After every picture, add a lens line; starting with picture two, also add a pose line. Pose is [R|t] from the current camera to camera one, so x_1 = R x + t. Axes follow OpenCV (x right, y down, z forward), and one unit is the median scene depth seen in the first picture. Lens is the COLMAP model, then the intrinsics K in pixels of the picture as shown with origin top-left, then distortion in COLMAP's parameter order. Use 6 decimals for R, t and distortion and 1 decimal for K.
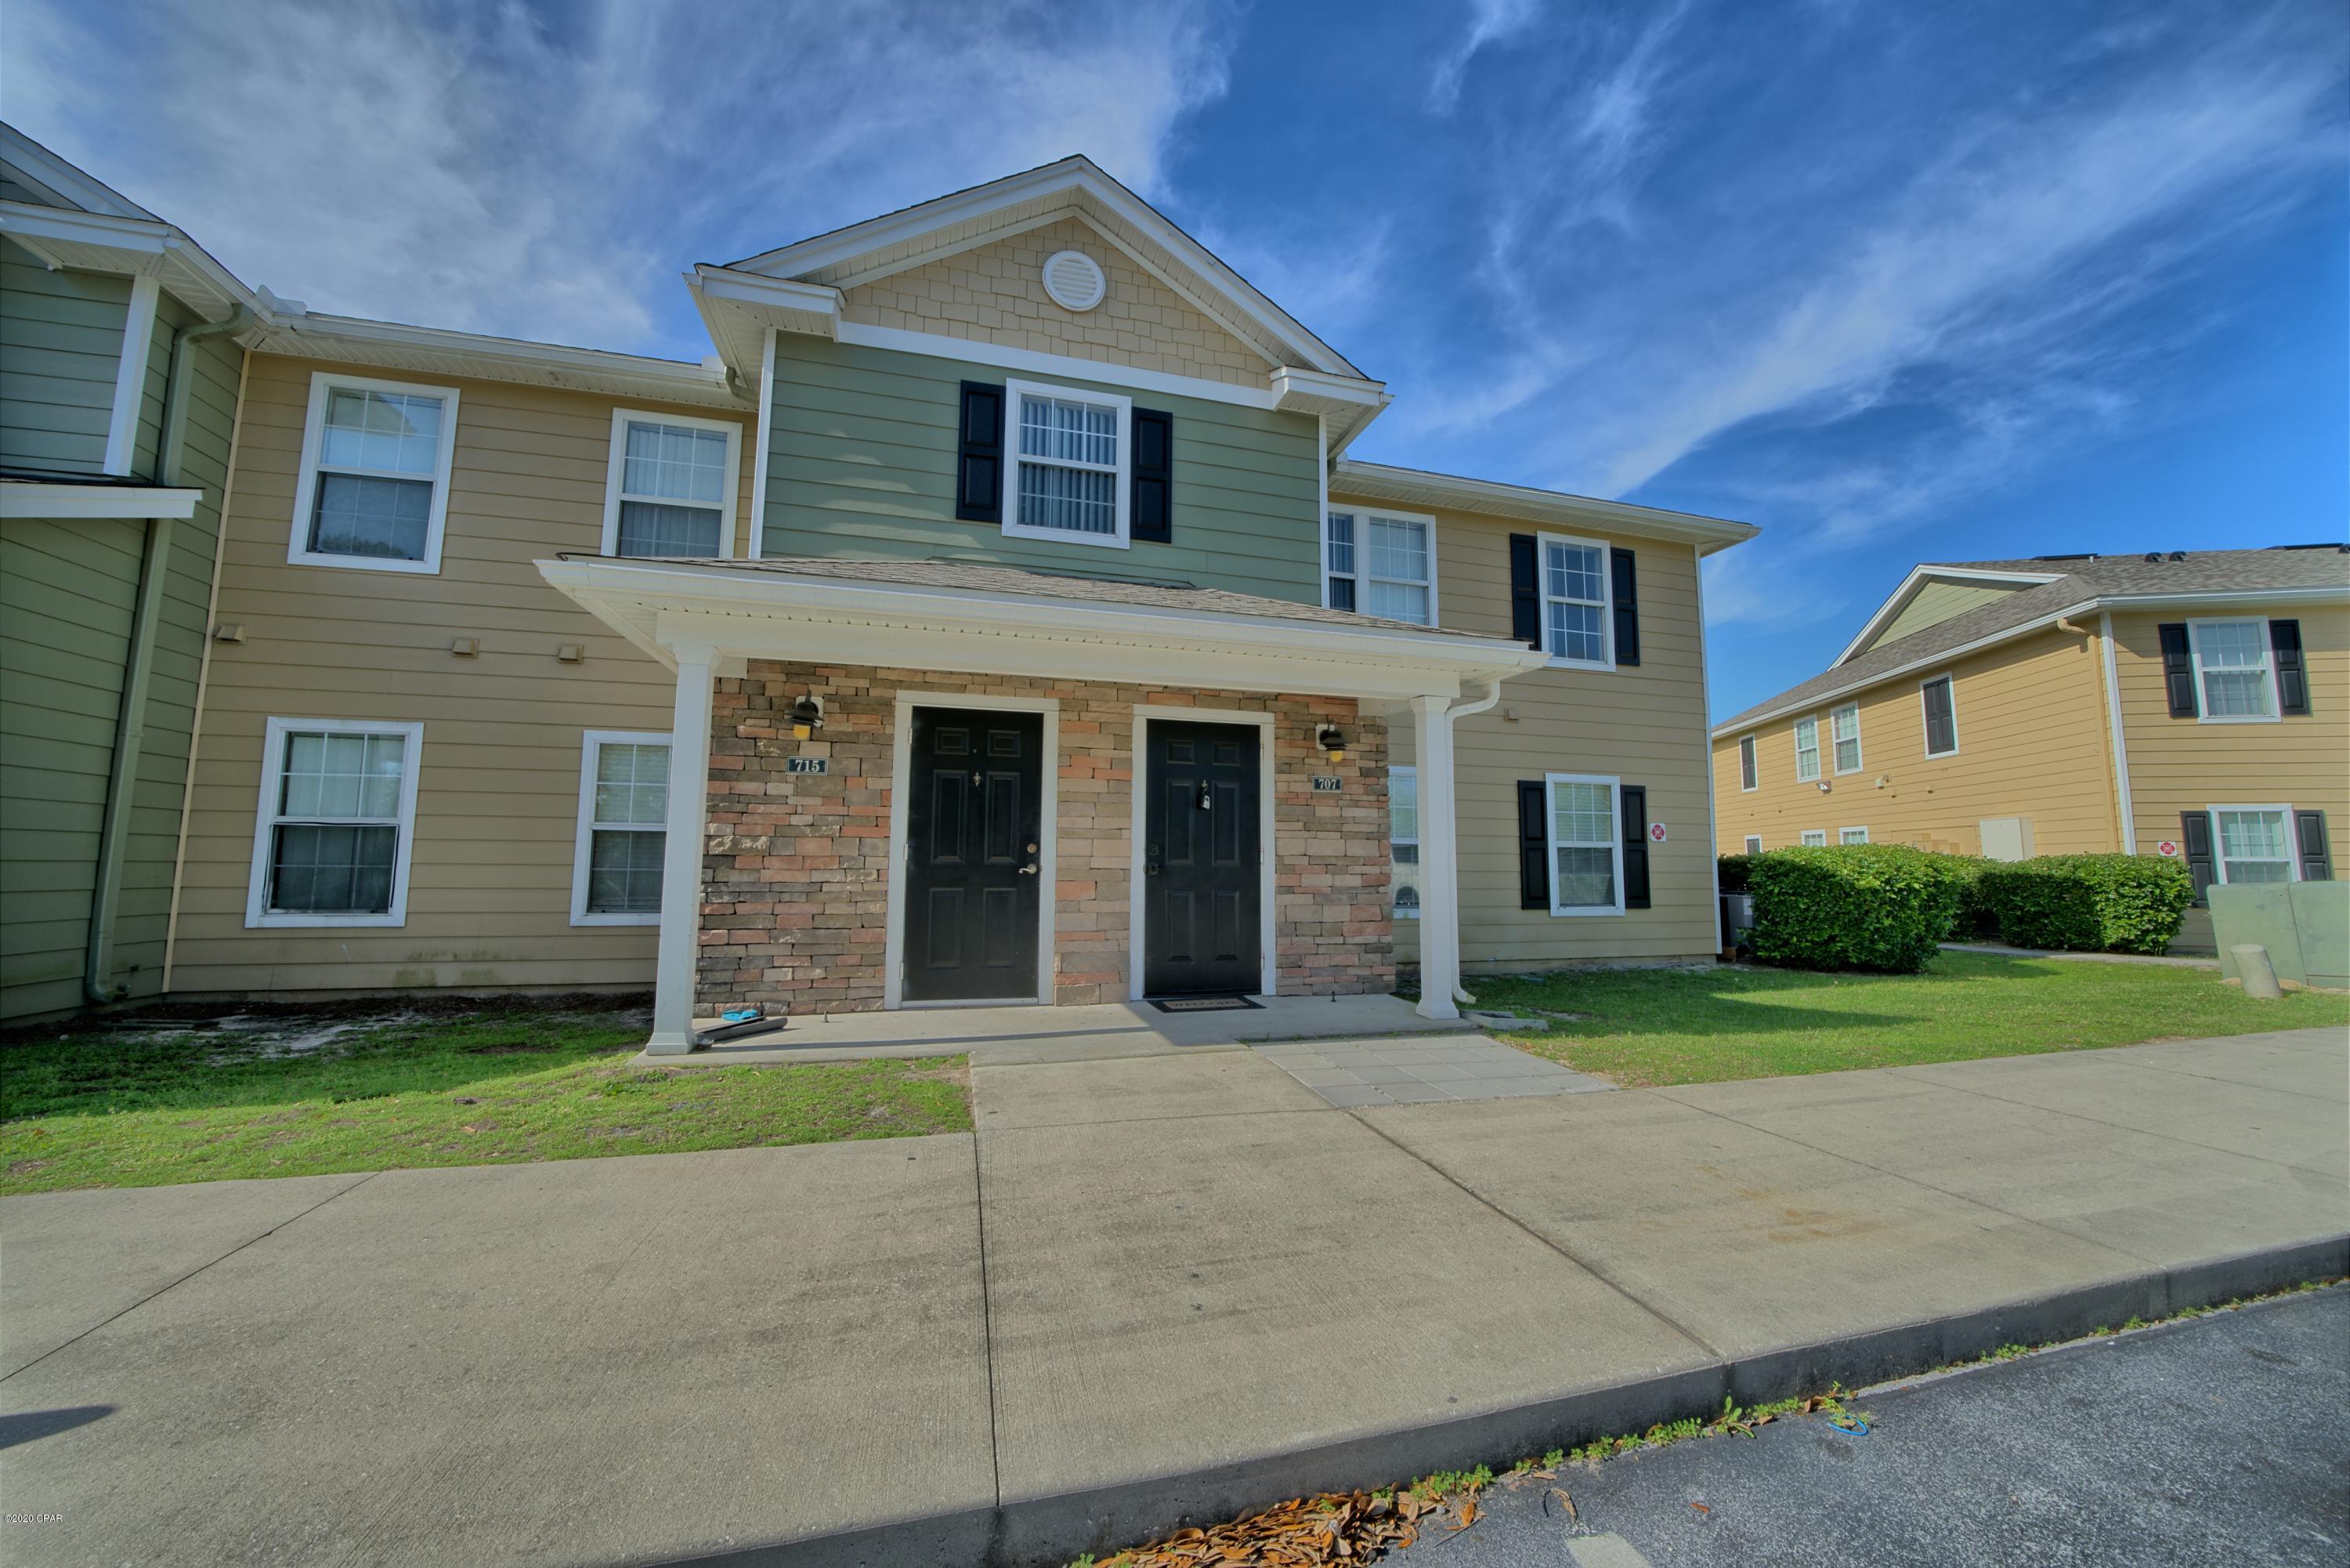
lens RADIAL K [[813.1, 0, 1178.8], [0, 813.1, 792.5], [0, 0, 1]] dist [-0.025420, 0.003148]
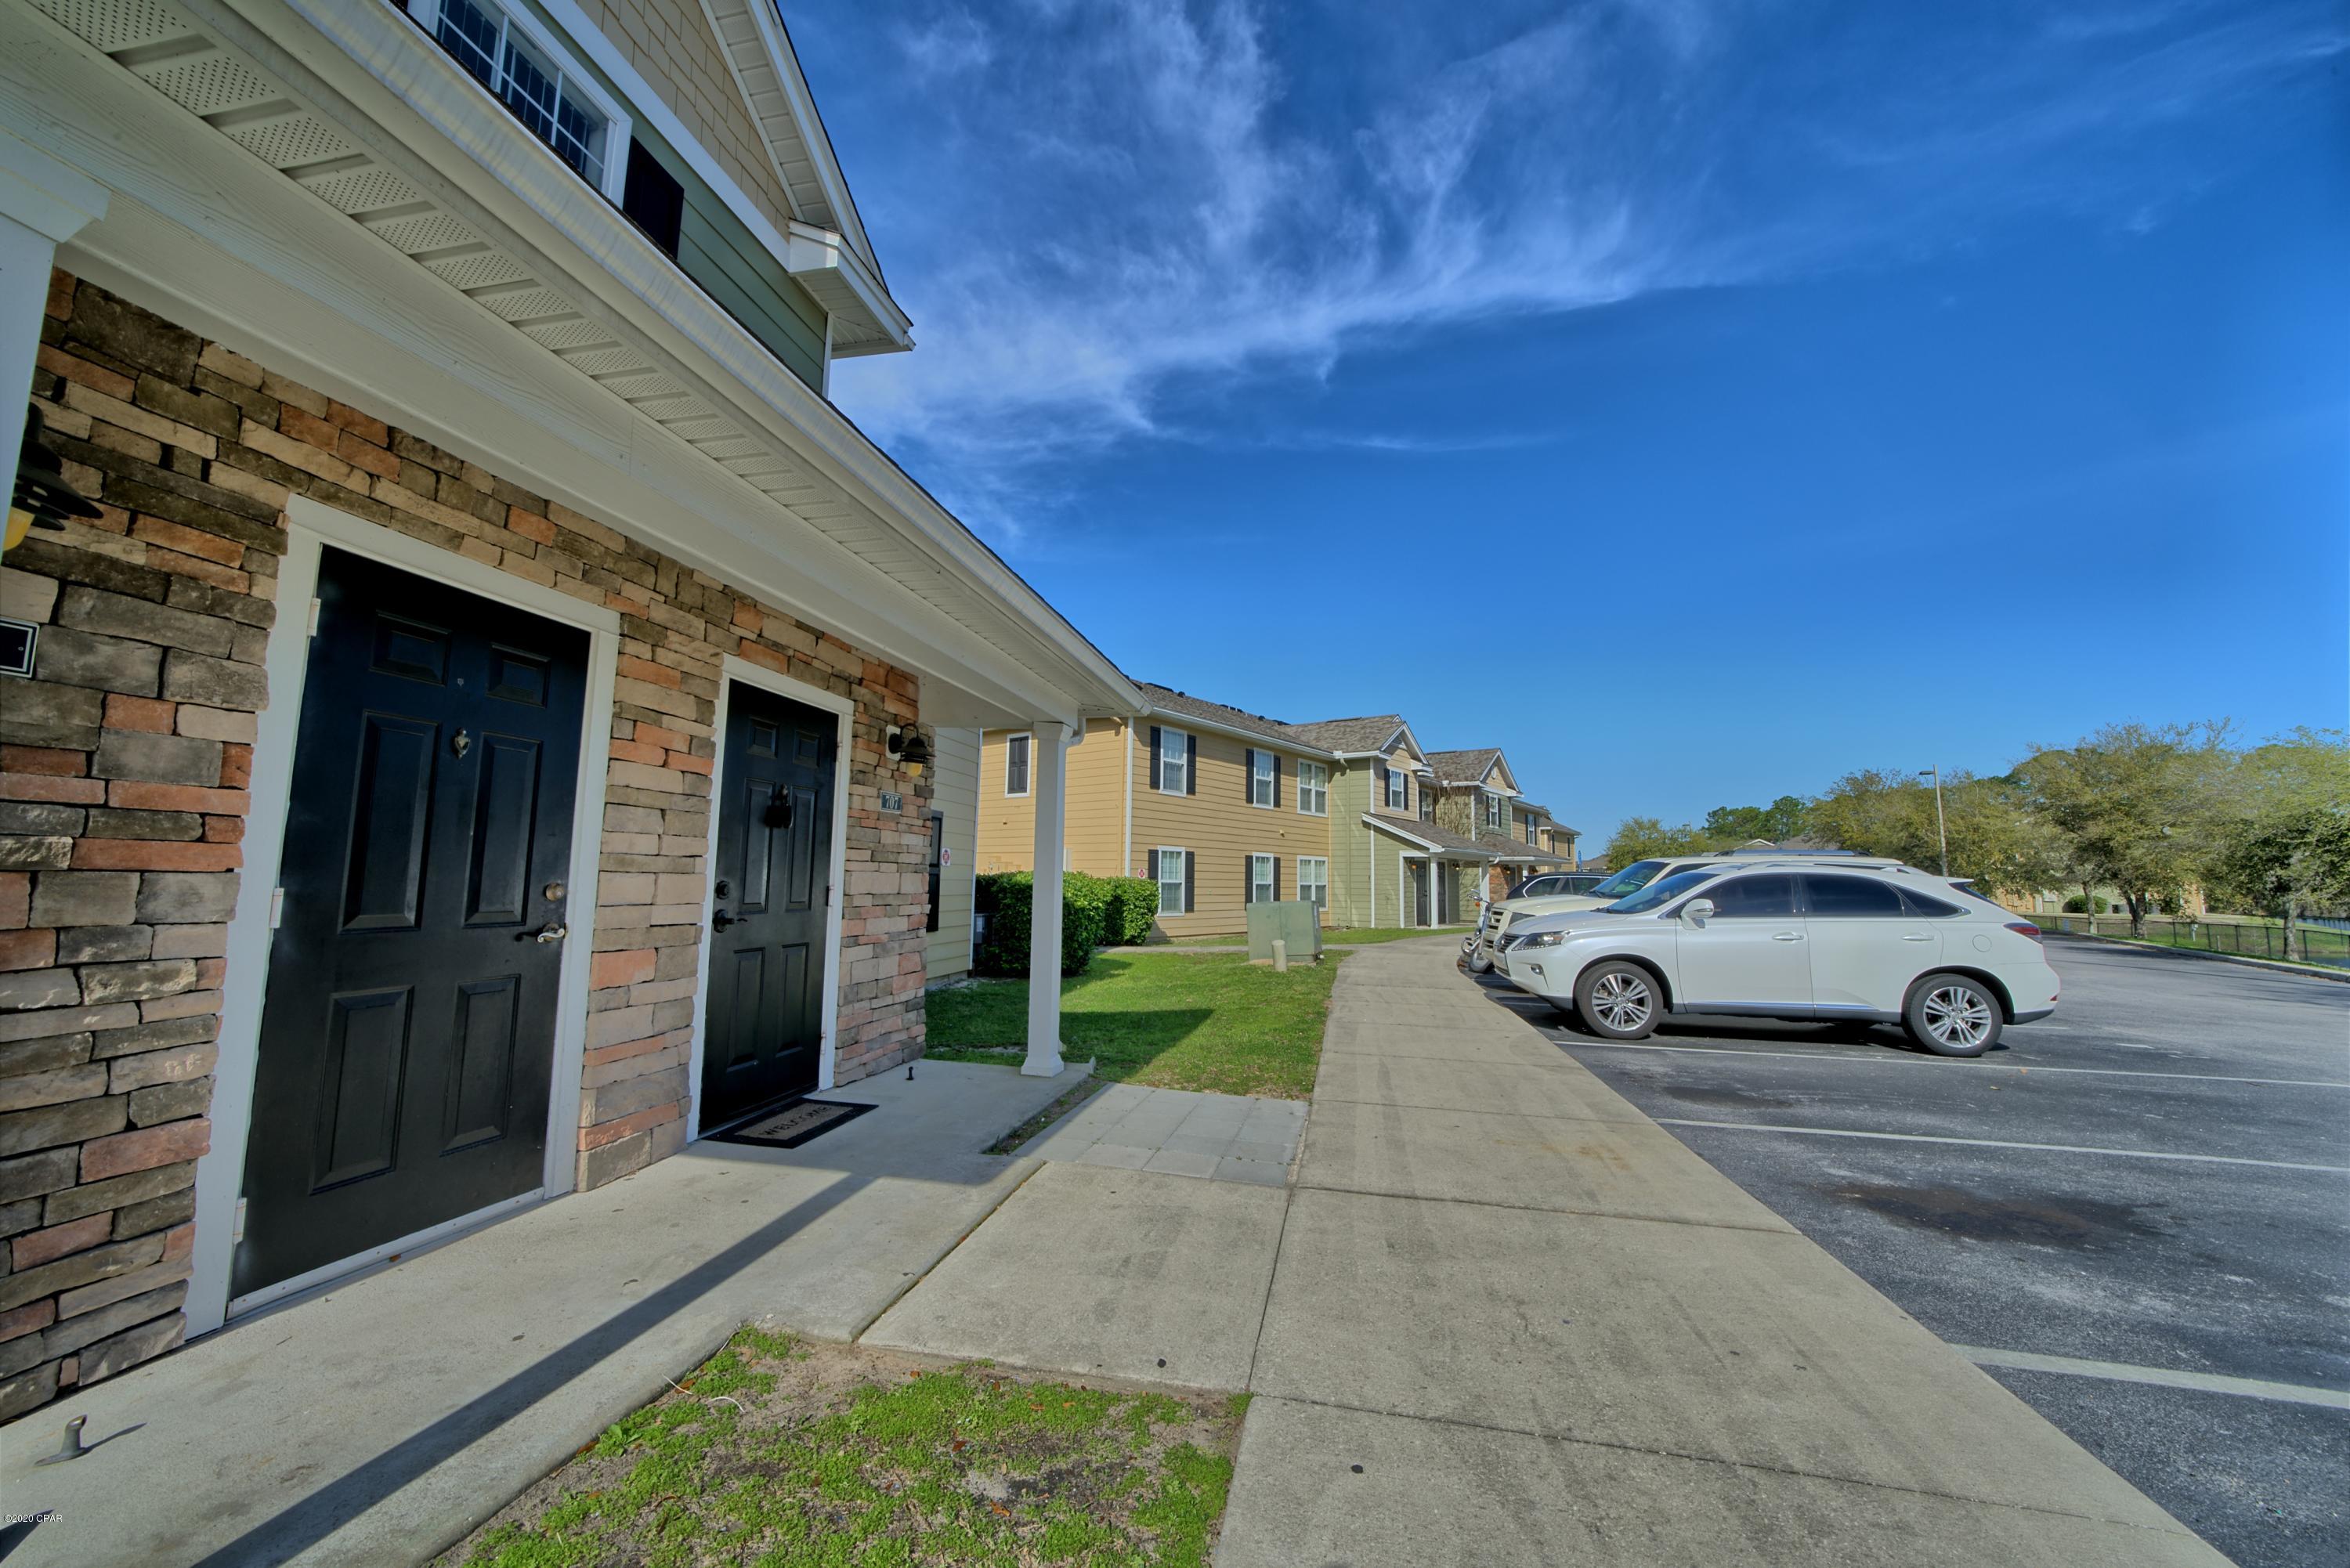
lens RADIAL K [[870.9, 0, 1172.2], [0, 870.9, 790.0], [0, 0, 1]] dist [-0.008663, 0.000410]
pose [[0.463723, 0.093153, 0.881069, -0.501840], [-0.092247, 0.994129, -0.056555, 0.000395], [-0.881165, -0.055050, 0.469594, 0.420755]]
